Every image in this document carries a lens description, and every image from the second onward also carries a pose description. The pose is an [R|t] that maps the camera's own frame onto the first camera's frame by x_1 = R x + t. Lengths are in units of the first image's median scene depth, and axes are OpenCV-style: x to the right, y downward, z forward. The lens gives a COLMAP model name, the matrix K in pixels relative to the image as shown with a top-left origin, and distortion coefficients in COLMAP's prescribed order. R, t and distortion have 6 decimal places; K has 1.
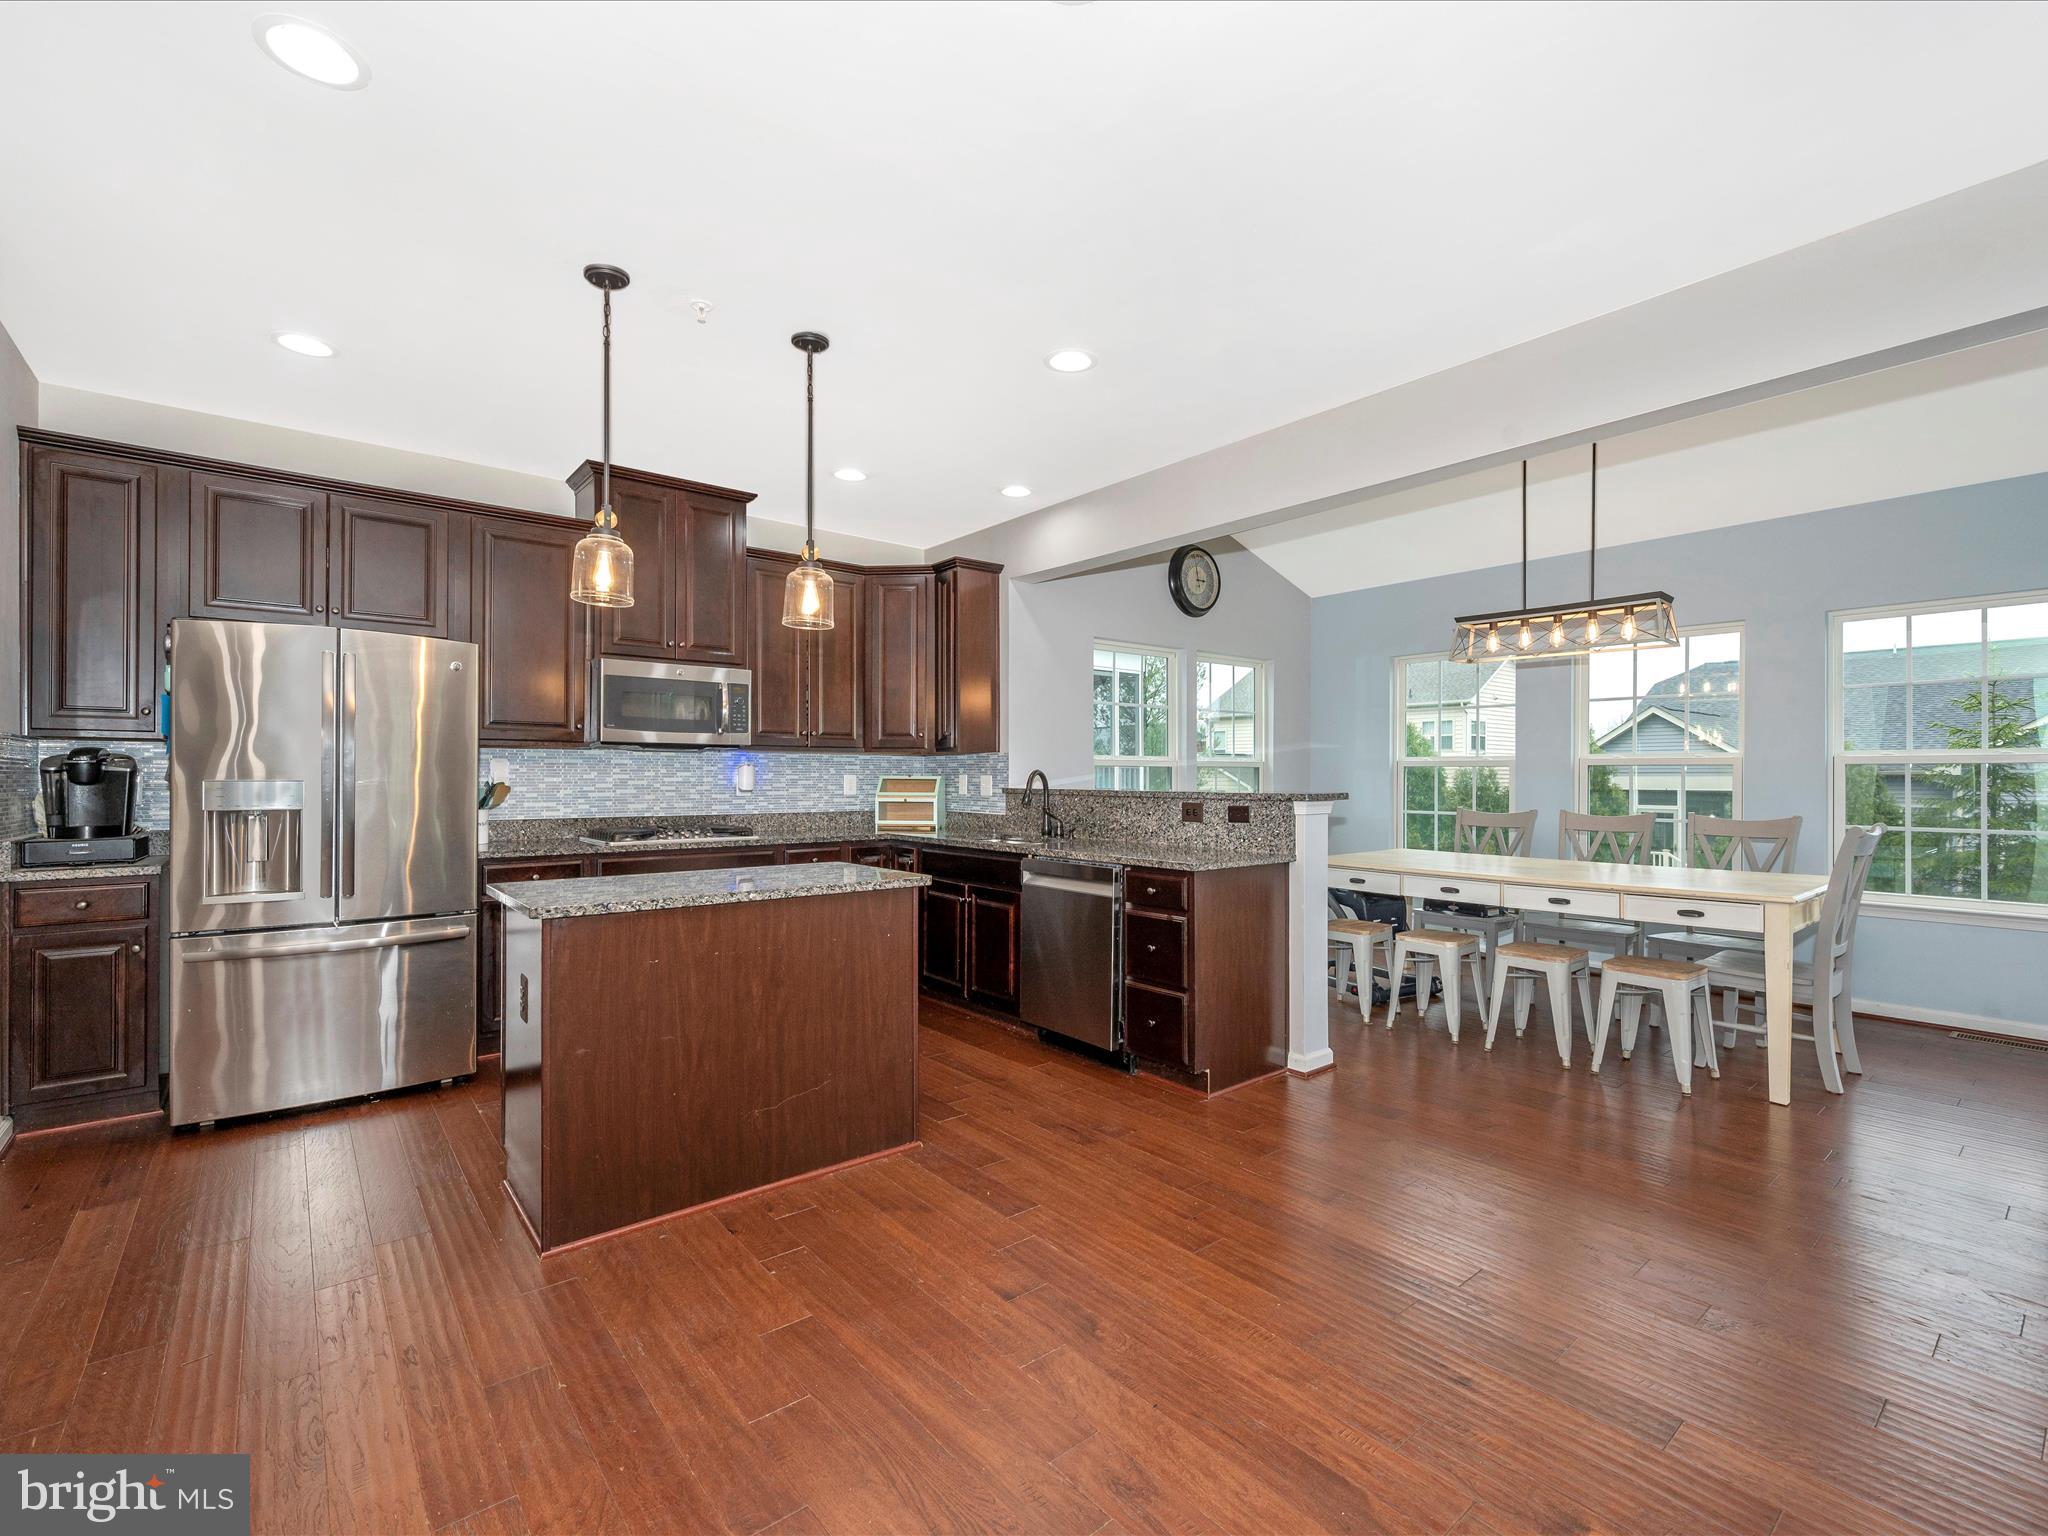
lens RADIAL K [[917.3, 0, 1028.6], [0, 917.3, 769.8], [0, 0, 1]] dist [0.000972, 0.000028]
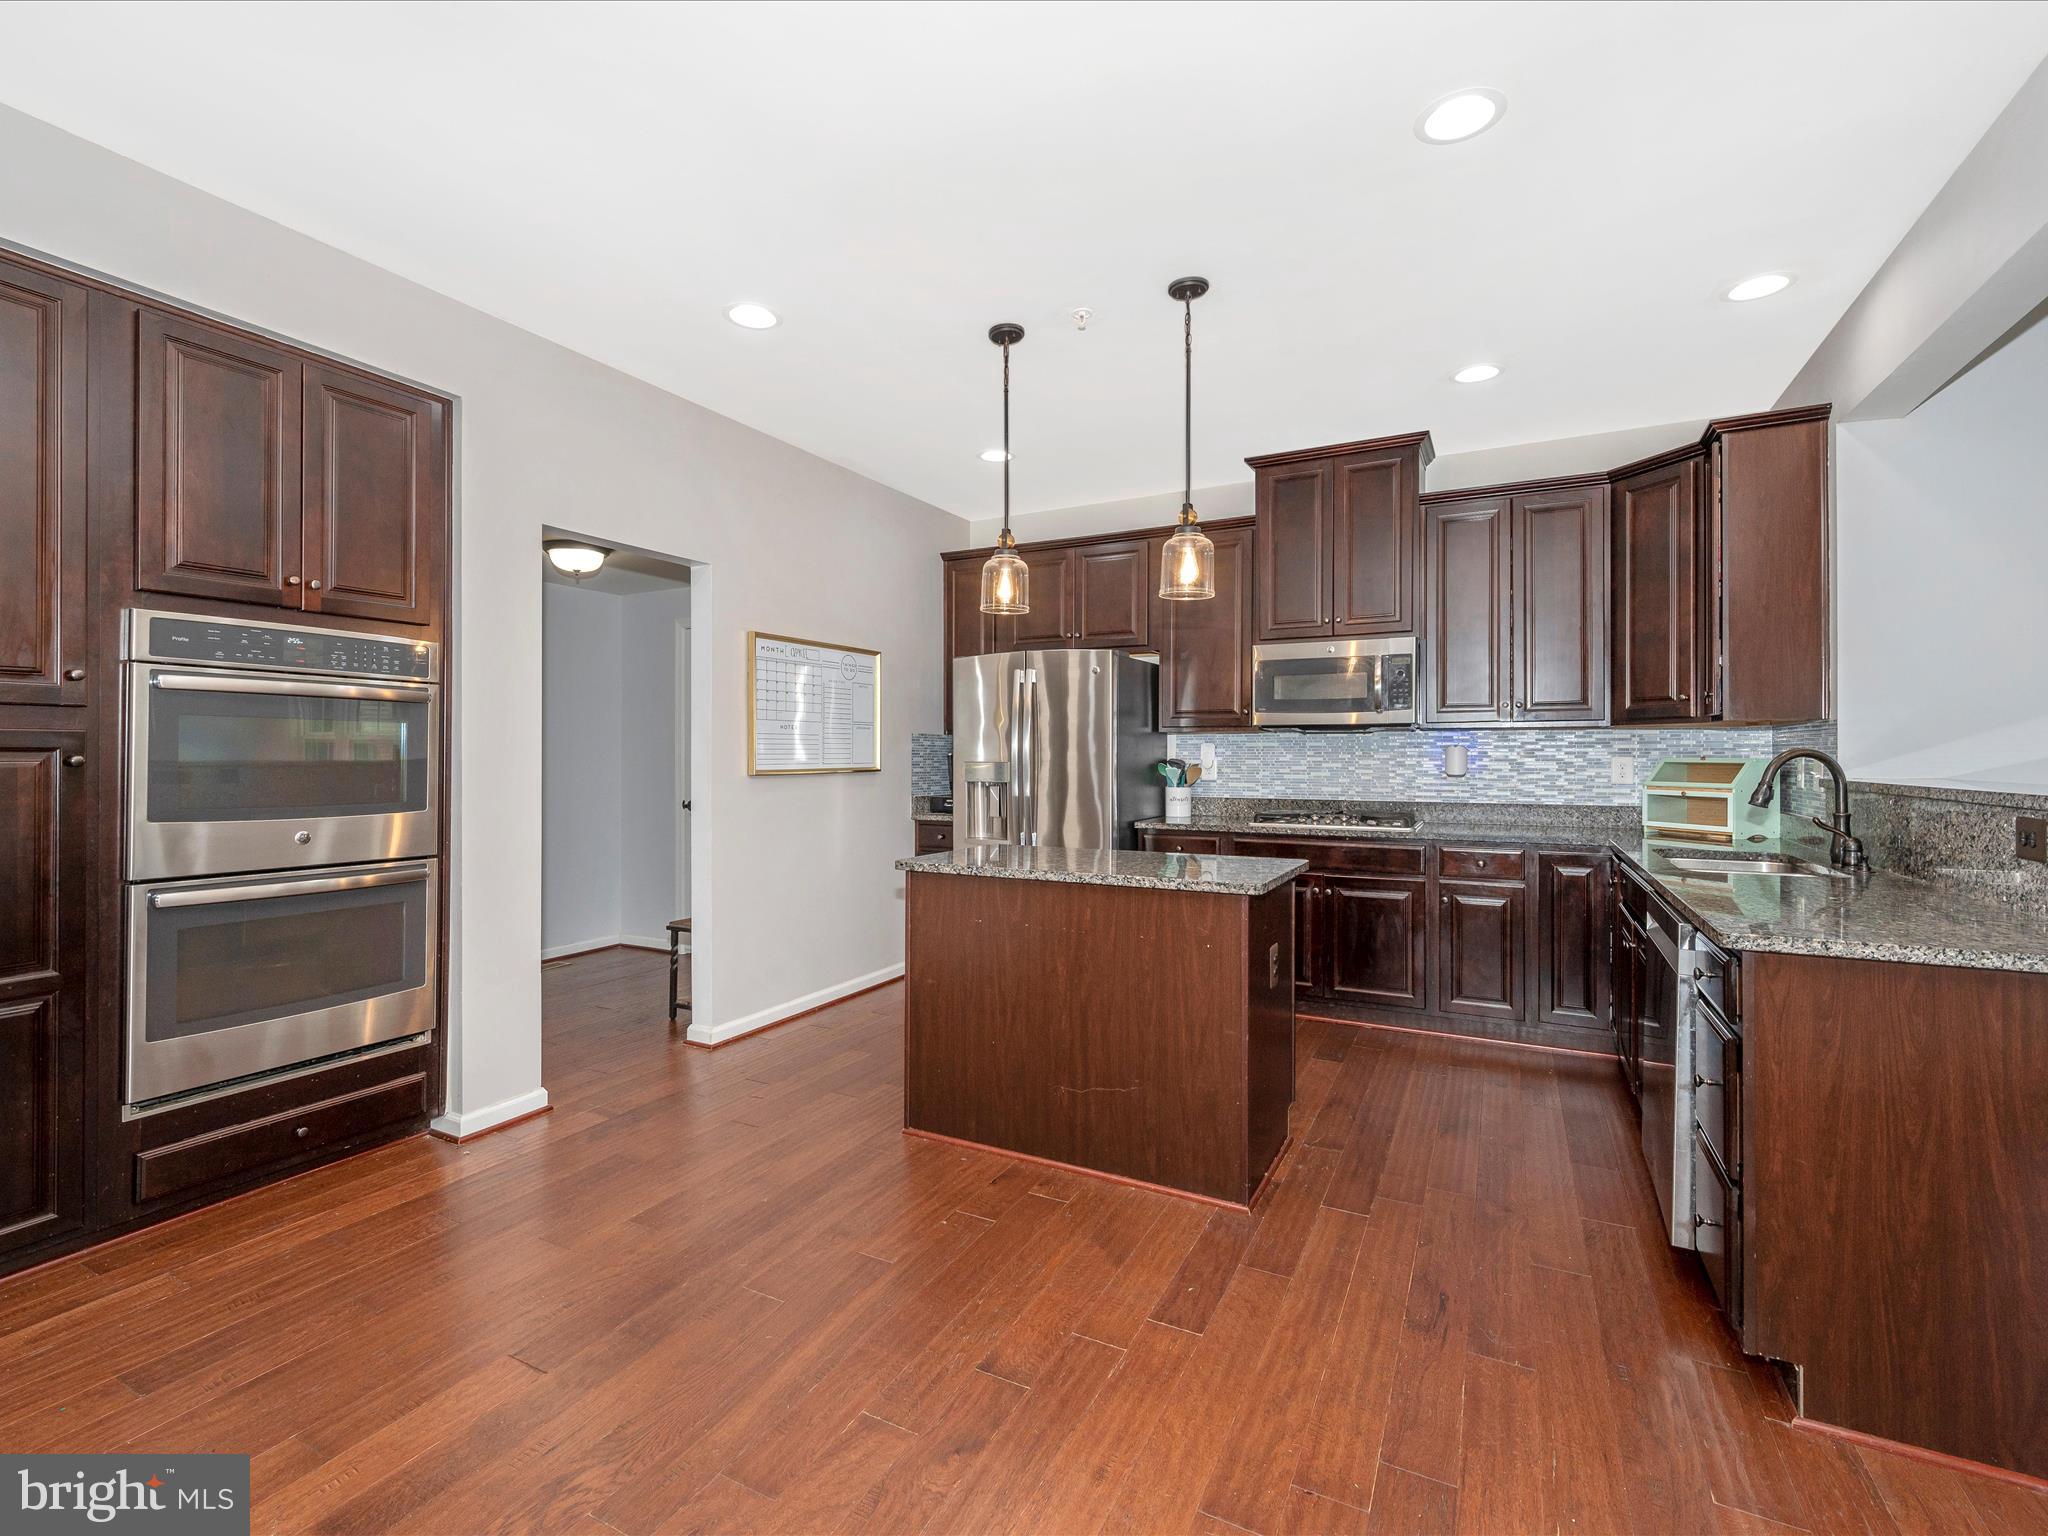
lens RADIAL K [[917.3, 0, 1001.8], [0, 917.3, 752.6], [0, 0, 1]] dist [0.000972, 0.000028]
pose [[0.382458, -0.004142, -0.923964, 0.377467], [0.007698, 0.999970, -0.001296, -0.000776], [0.923941, -0.006617, 0.382478, 0.331374]]
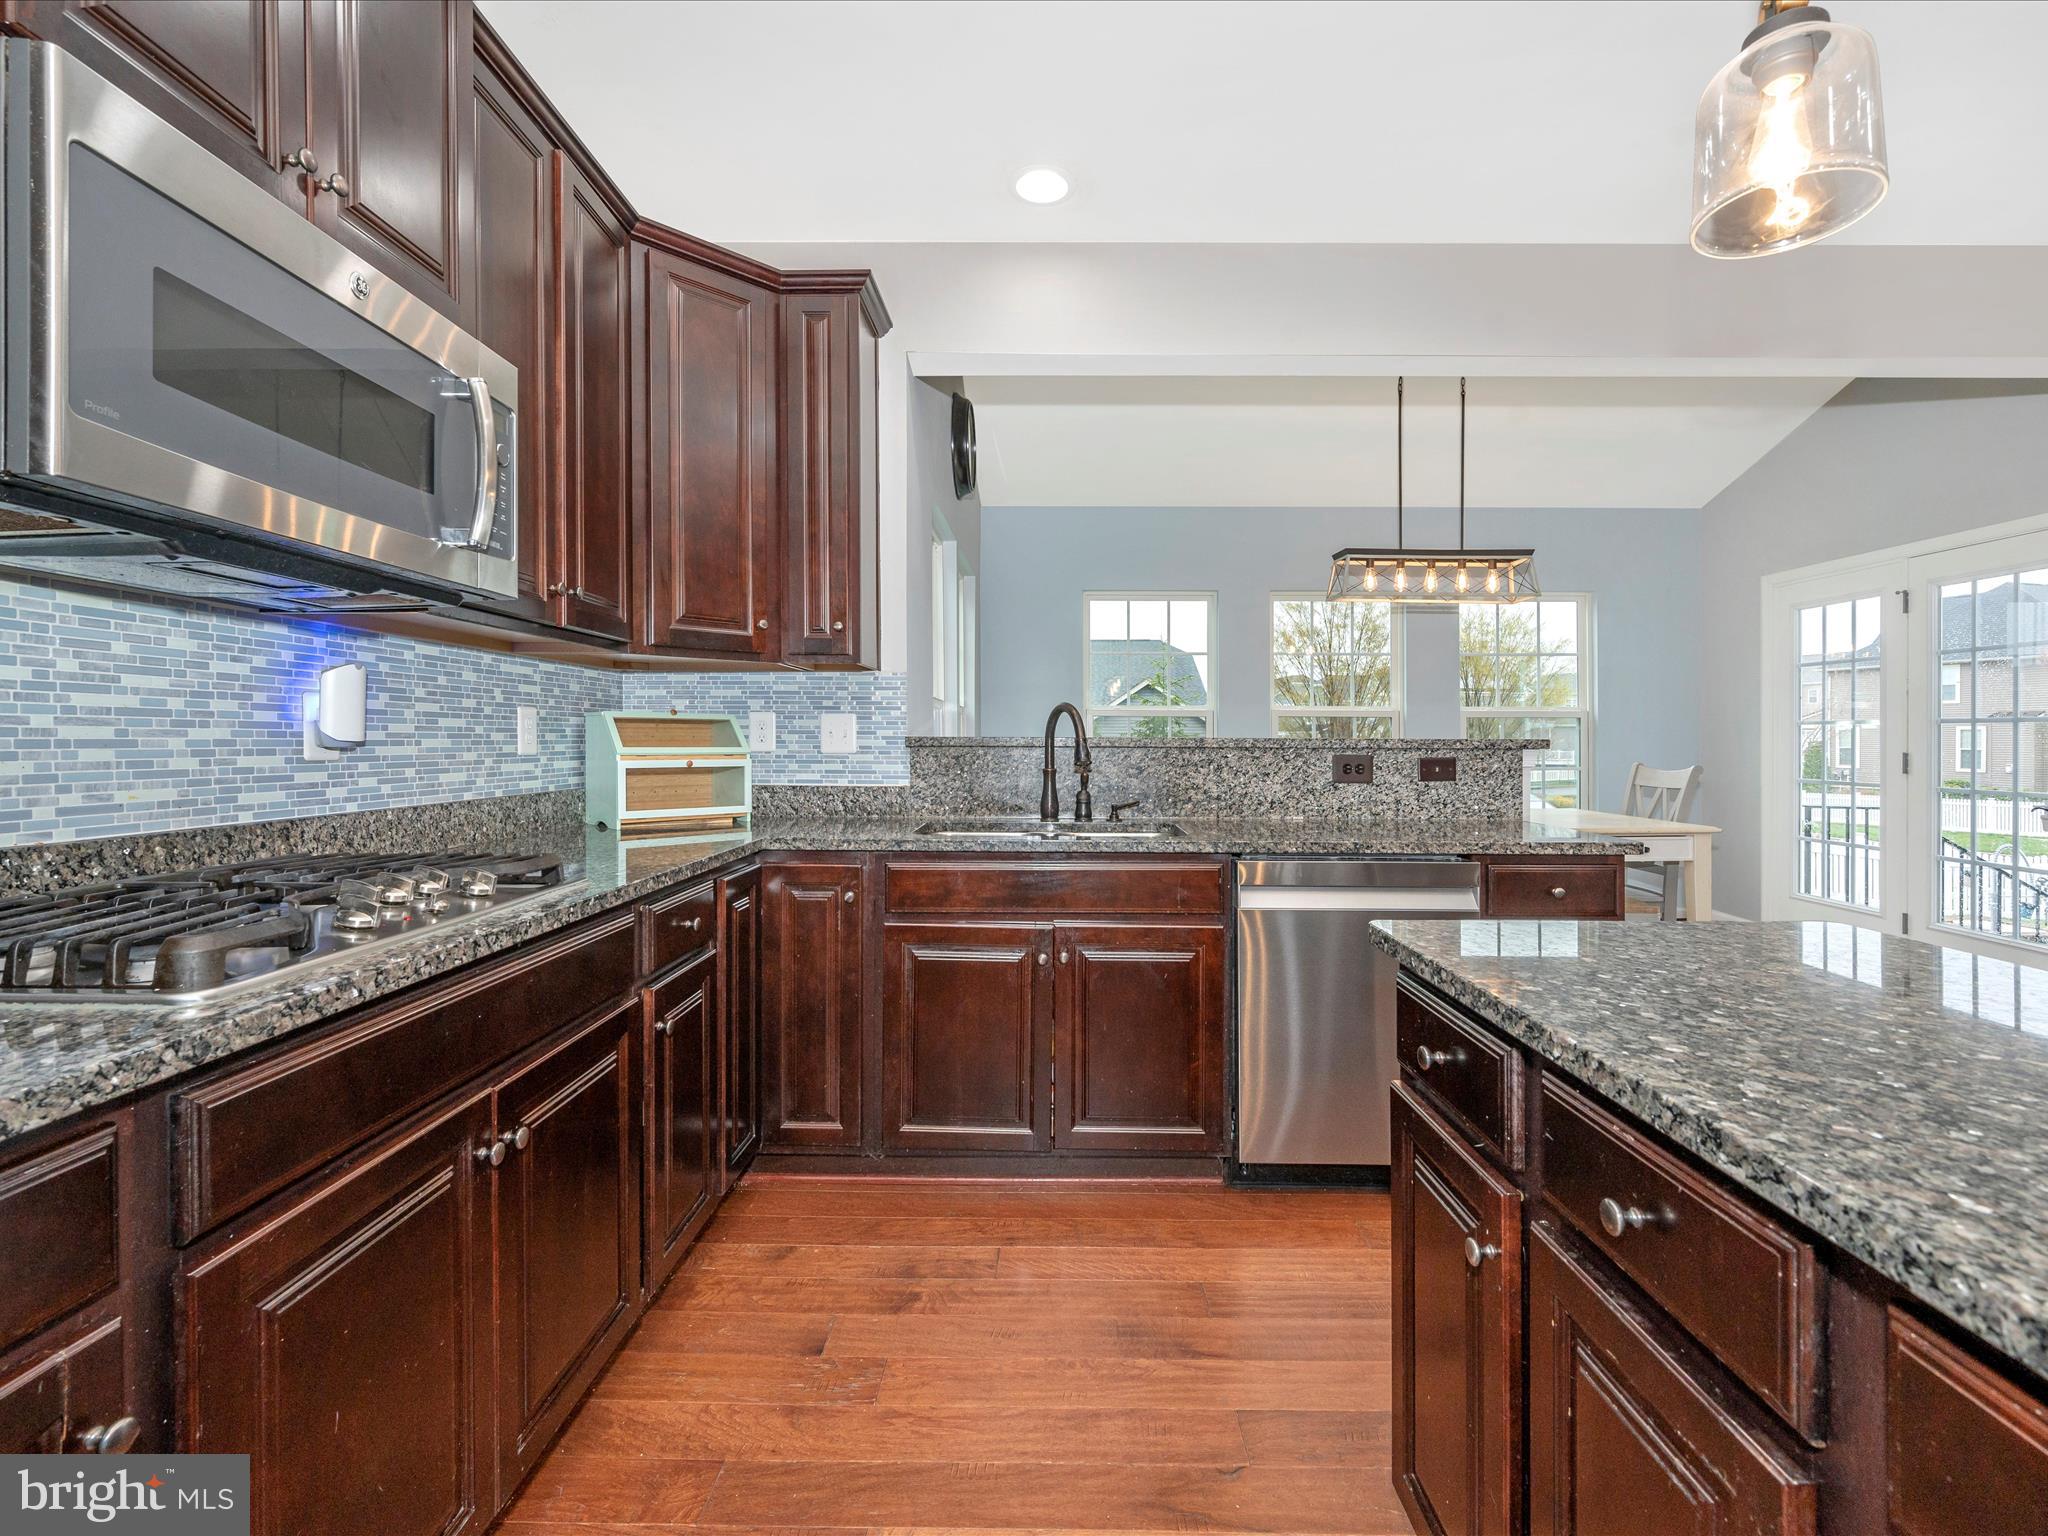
lens RADIAL K [[917.3, 0, 1057.9], [0, 917.3, 747.9], [0, 0, 1]] dist [0.000972, 0.000028]
pose [[0.640014, -0.008607, 0.768315, -0.457823], [-0.006588, 0.999839, 0.016688, 0.019817], [-0.768335, -0.015743, 0.639854, 0.695589]]
